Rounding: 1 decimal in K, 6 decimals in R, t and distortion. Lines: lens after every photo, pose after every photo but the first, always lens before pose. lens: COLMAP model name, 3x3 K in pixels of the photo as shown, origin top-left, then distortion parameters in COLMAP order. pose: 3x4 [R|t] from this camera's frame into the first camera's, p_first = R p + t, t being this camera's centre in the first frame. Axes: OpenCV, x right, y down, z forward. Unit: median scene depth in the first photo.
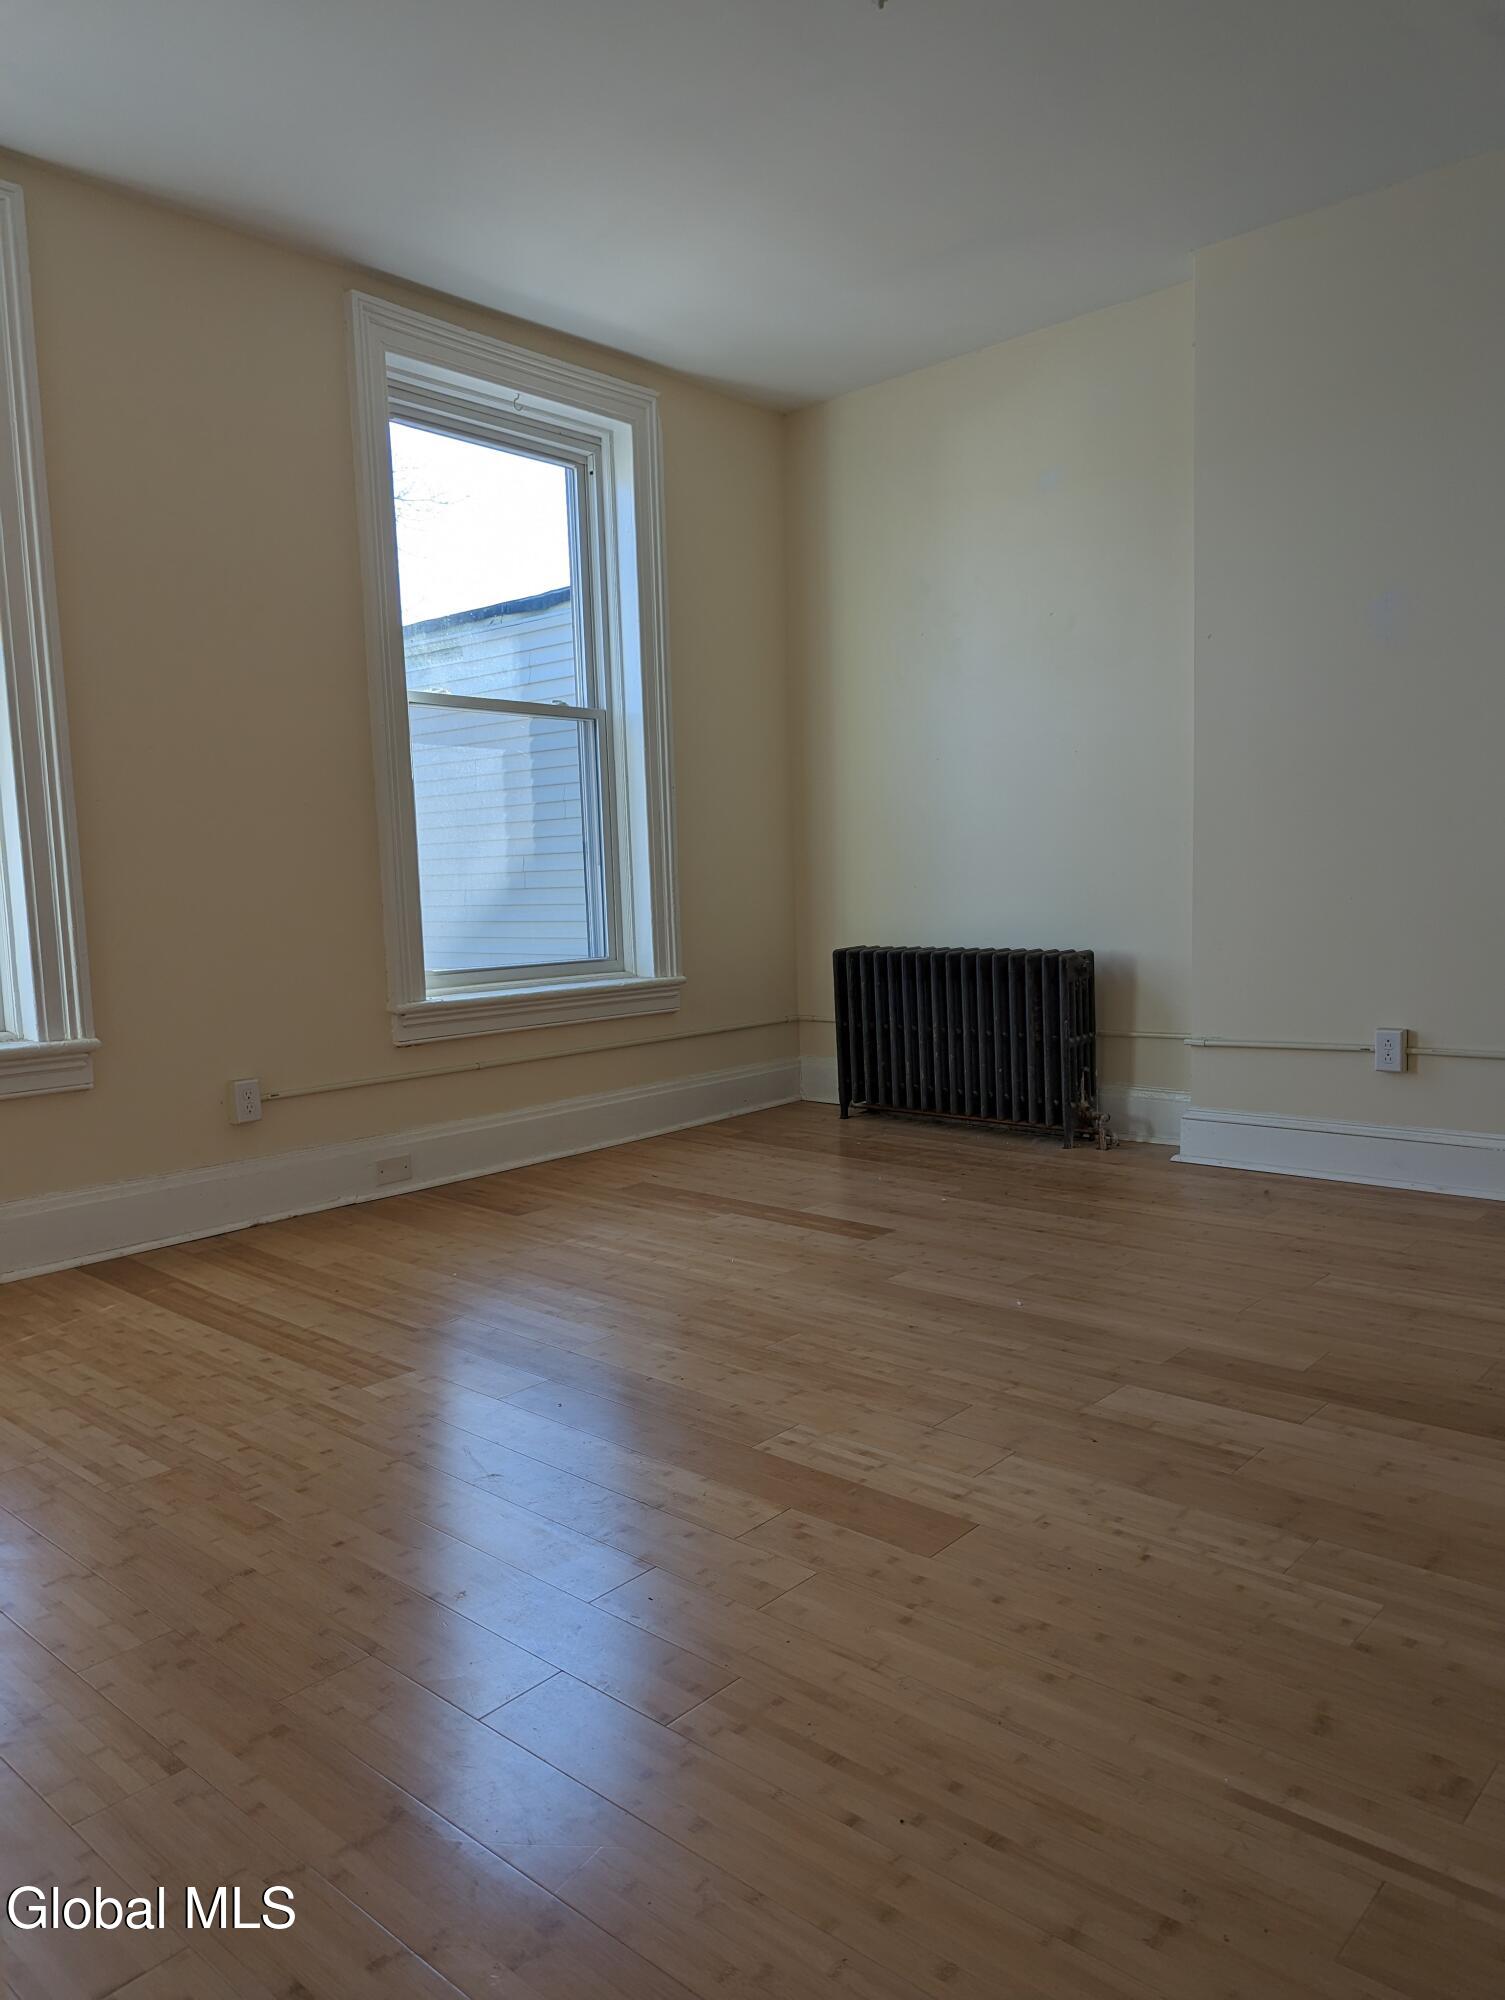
lens RADIAL K [[1407.1, 0, 755.0], [0, 1407.1, 1039.5], [0, 0, 1]] dist [0.002203, 0.000621]
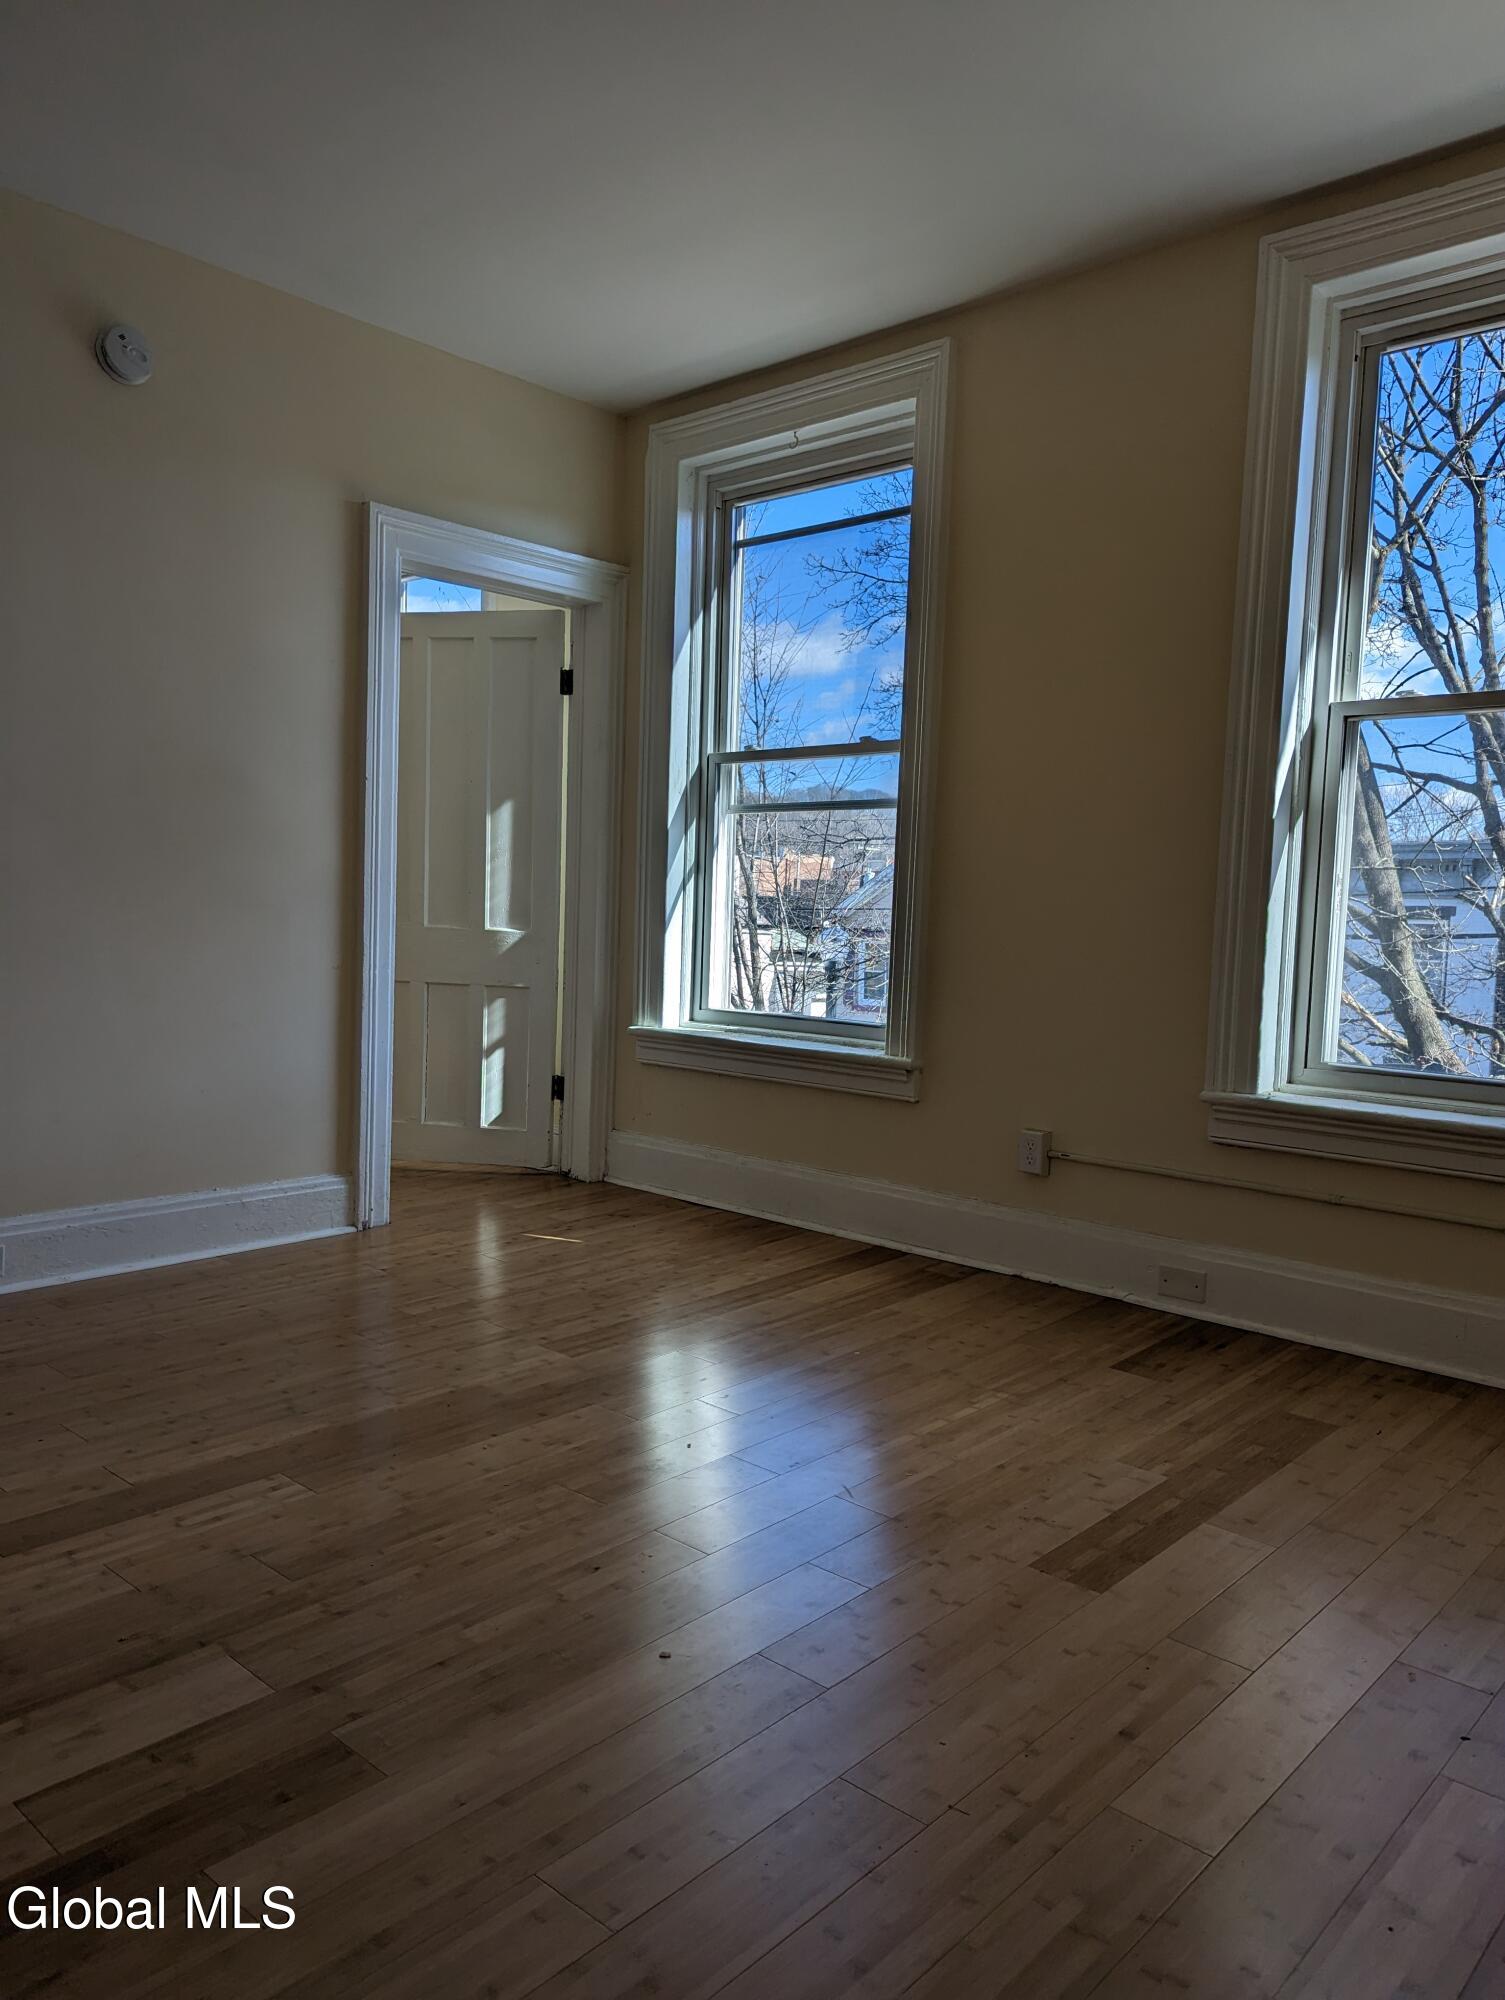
lens RADIAL K [[1409.5, 0, 765.7], [0, 1409.5, 1000.8], [0, 0, 1]] dist [0.094082, -0.077568]
pose [[-0.007650, 0.099229, -0.995035, 0.812719], [-0.140814, 0.985042, 0.099315, -0.174491], [0.990006, 0.140875, 0.006437, 1.019388]]
